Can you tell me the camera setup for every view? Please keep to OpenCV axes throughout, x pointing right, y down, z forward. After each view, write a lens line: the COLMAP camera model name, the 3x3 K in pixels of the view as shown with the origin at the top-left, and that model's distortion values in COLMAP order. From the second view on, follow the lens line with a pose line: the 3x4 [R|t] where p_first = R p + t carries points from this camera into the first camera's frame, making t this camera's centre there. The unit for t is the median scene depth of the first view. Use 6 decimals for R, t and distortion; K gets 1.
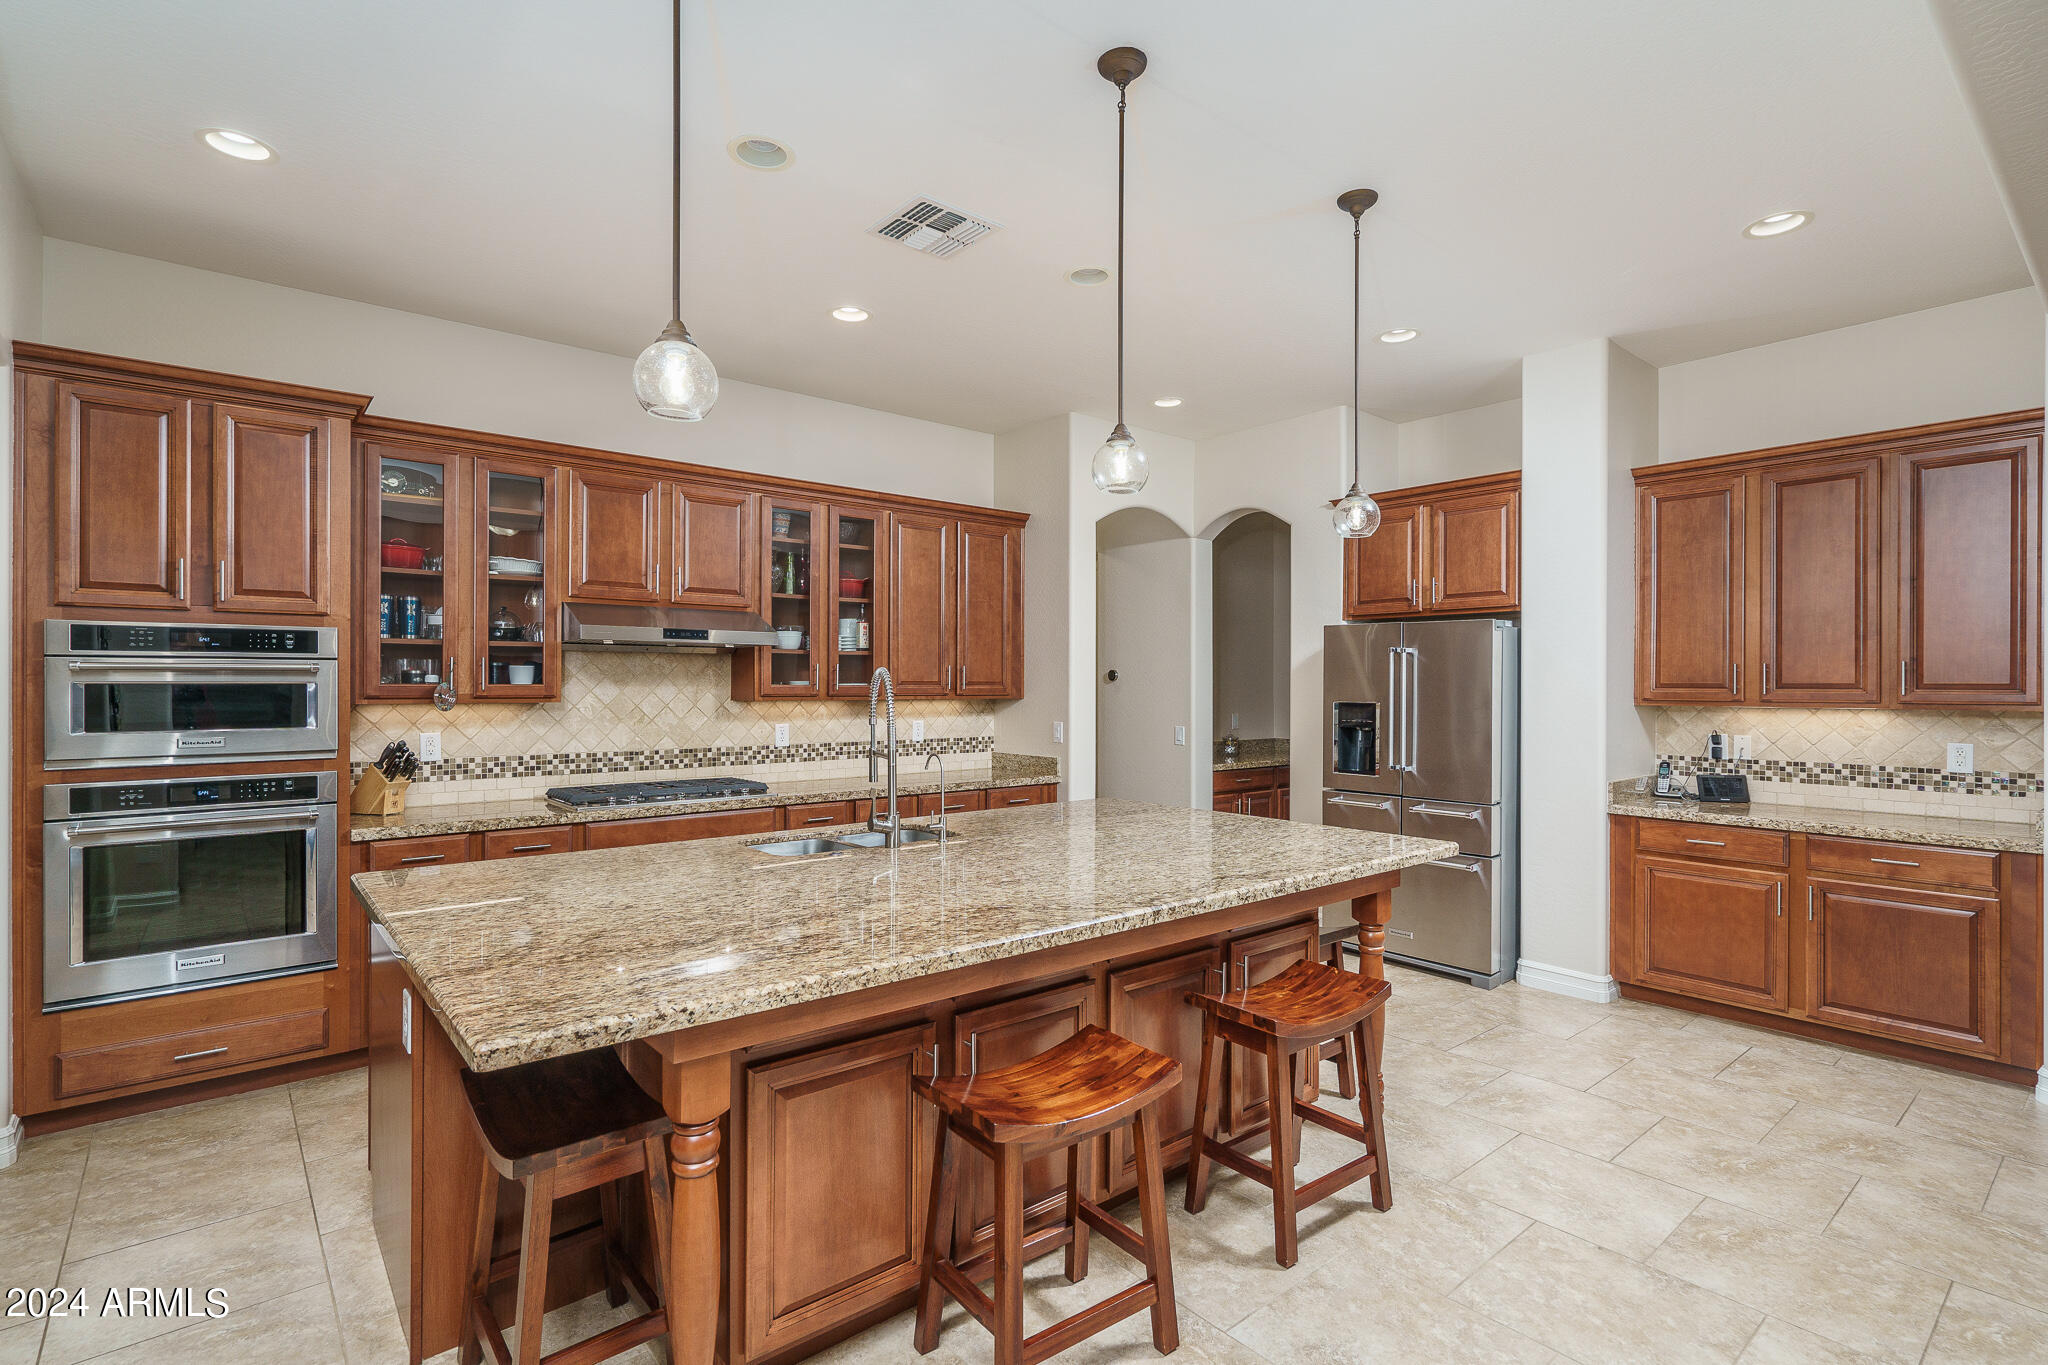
lens RADIAL K [[979.1, 0, 1024.0], [0, 979.1, 682.5], [0, 0, 1]] dist [-0.000711, -0.000273]
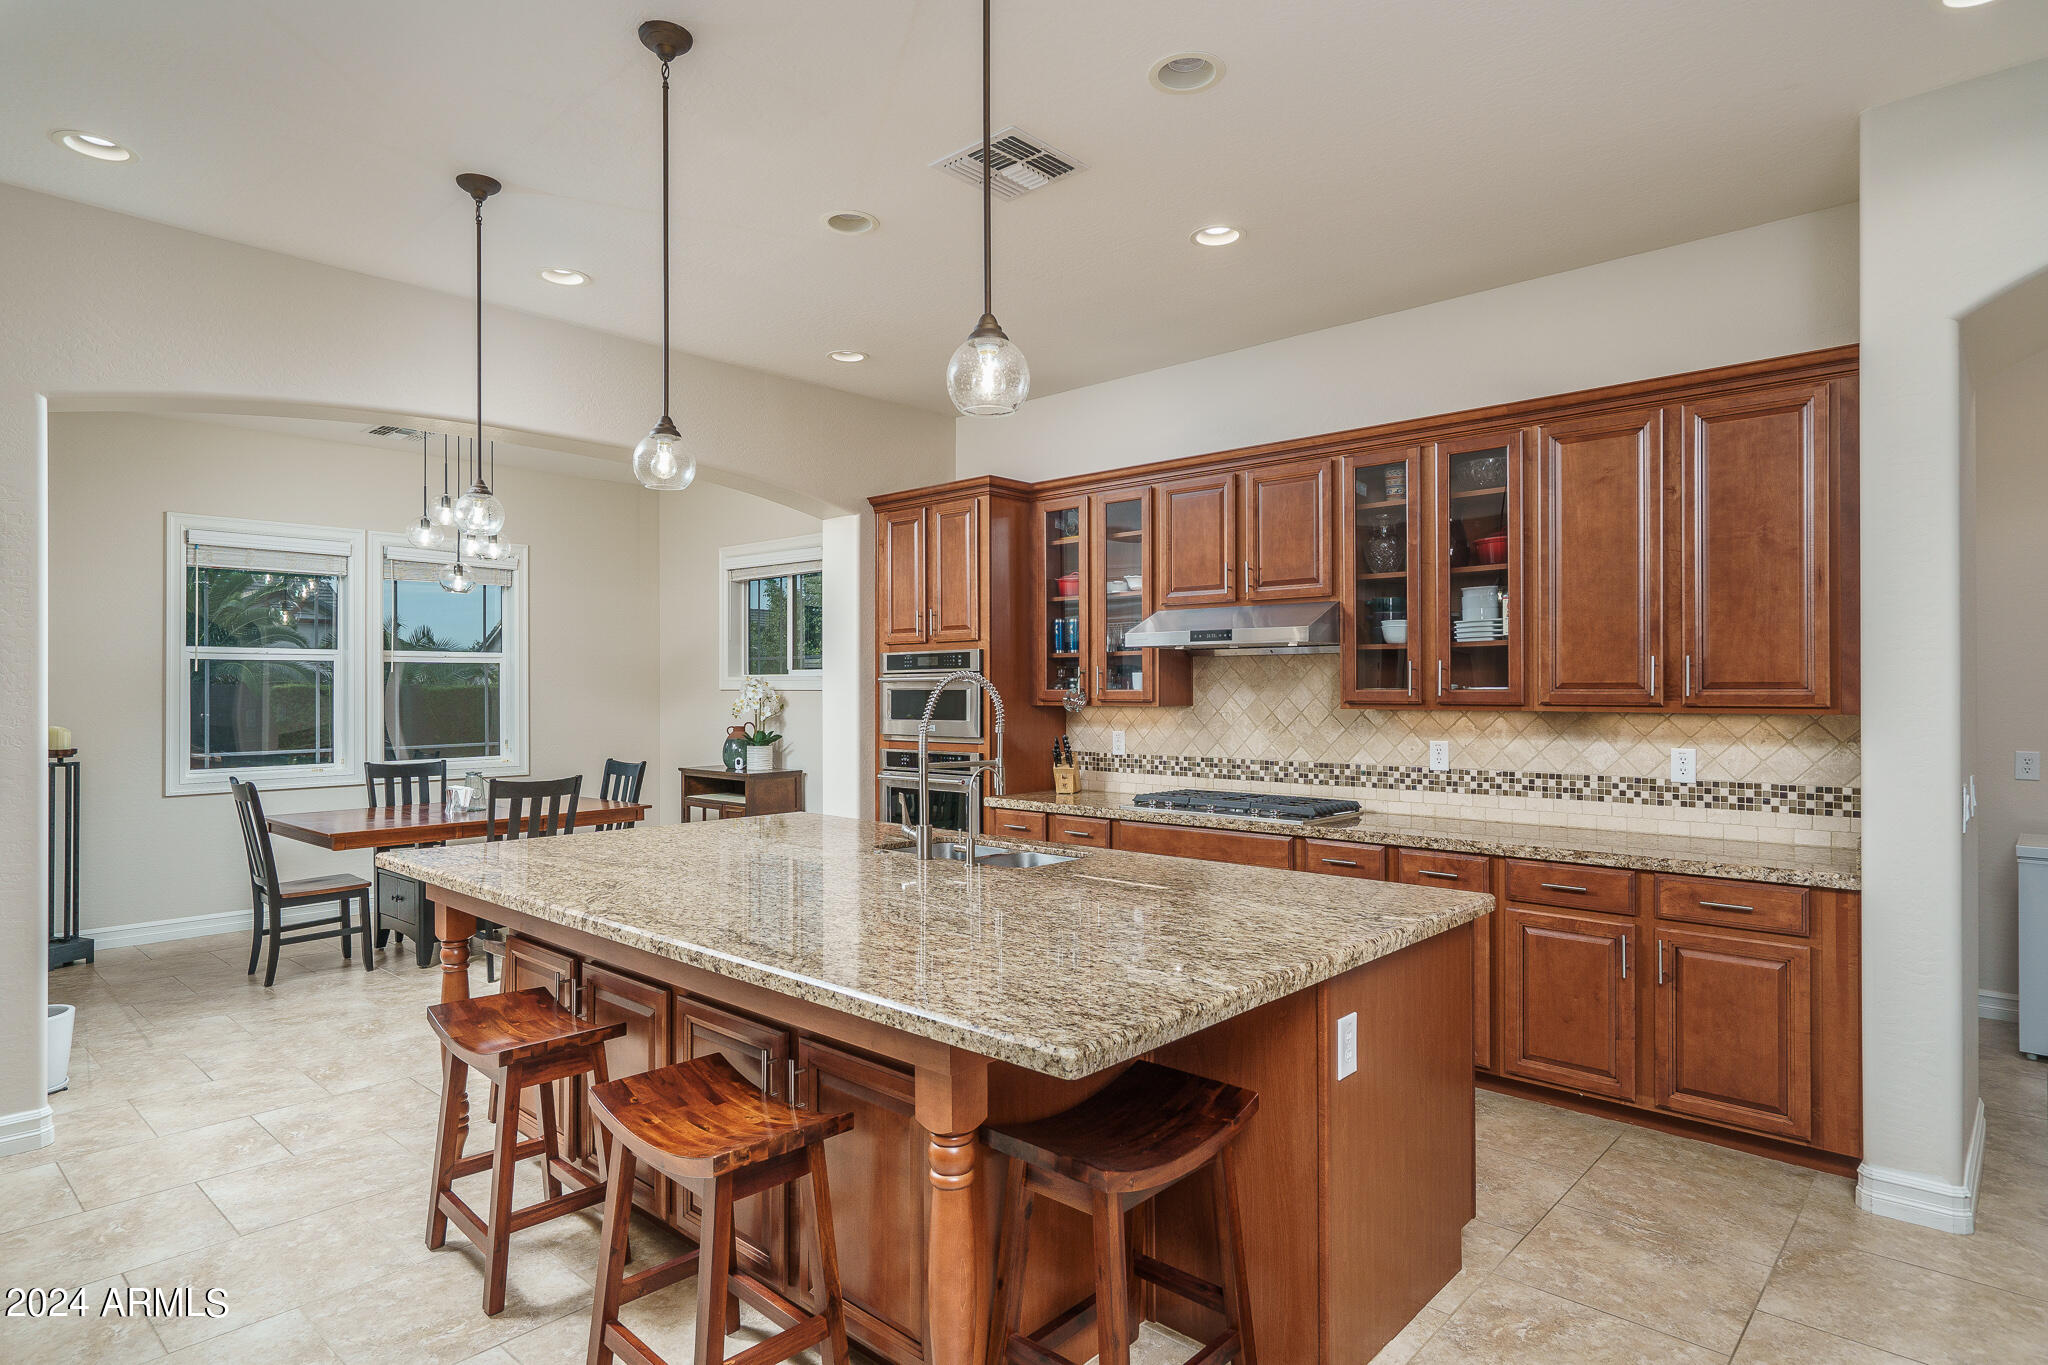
lens RADIAL K [[1096.2, 0, 1024.0], [0, 1096.2, 682.5], [0, 0, 1]] dist [0.010063, 0.001825]
pose [[0.138376, -0.012597, -0.990300, 0.600185], [0.001006, 0.999920, -0.012579, 0.007957], [0.990379, 0.000744, 0.138378, 0.607705]]
